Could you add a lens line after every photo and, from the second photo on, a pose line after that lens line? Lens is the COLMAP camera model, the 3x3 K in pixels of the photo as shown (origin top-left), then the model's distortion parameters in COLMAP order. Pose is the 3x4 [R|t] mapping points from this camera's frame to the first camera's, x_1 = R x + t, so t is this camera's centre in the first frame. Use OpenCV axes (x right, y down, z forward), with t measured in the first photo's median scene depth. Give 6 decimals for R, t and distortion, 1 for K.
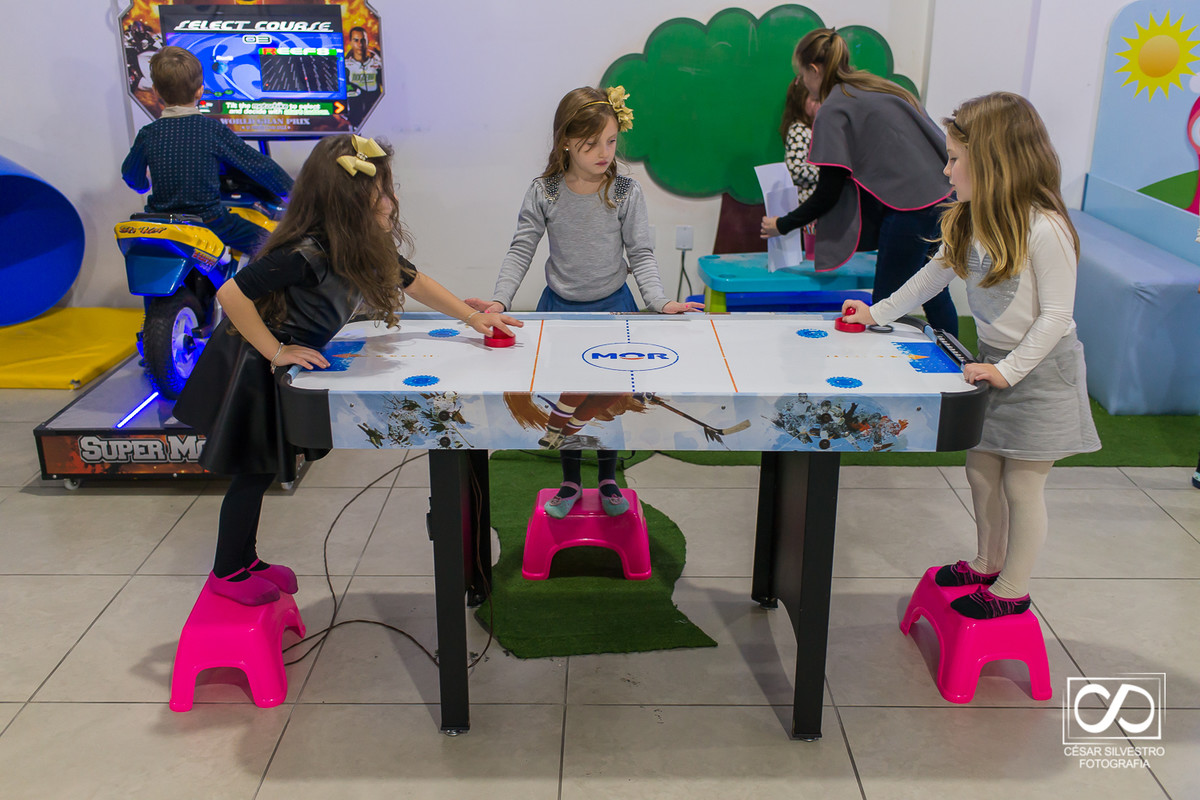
lens RADIAL K [[1159.8, 0, 597.2], [0, 1159.8, 383.6], [0, 0, 1]] dist [-0.005453, -0.001903]
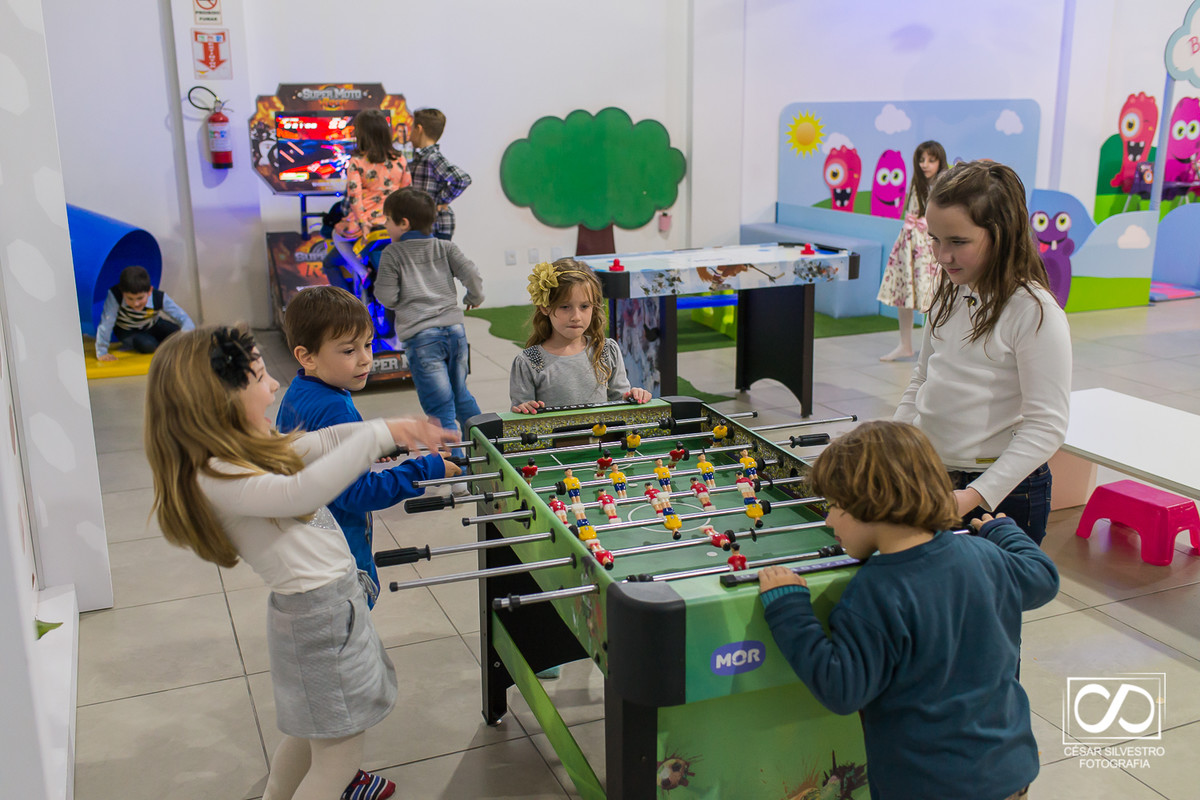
lens RADIAL K [[1159.8, 0, 597.2], [0, 1159.8, 383.6], [0, 0, 1]] dist [-0.005453, -0.001903]
pose [[0.910145, -0.106318, 0.400416, -1.229000], [0.138915, 0.988875, -0.053188, 0.338277], [-0.390307, 0.104033, 0.914788, -1.056264]]
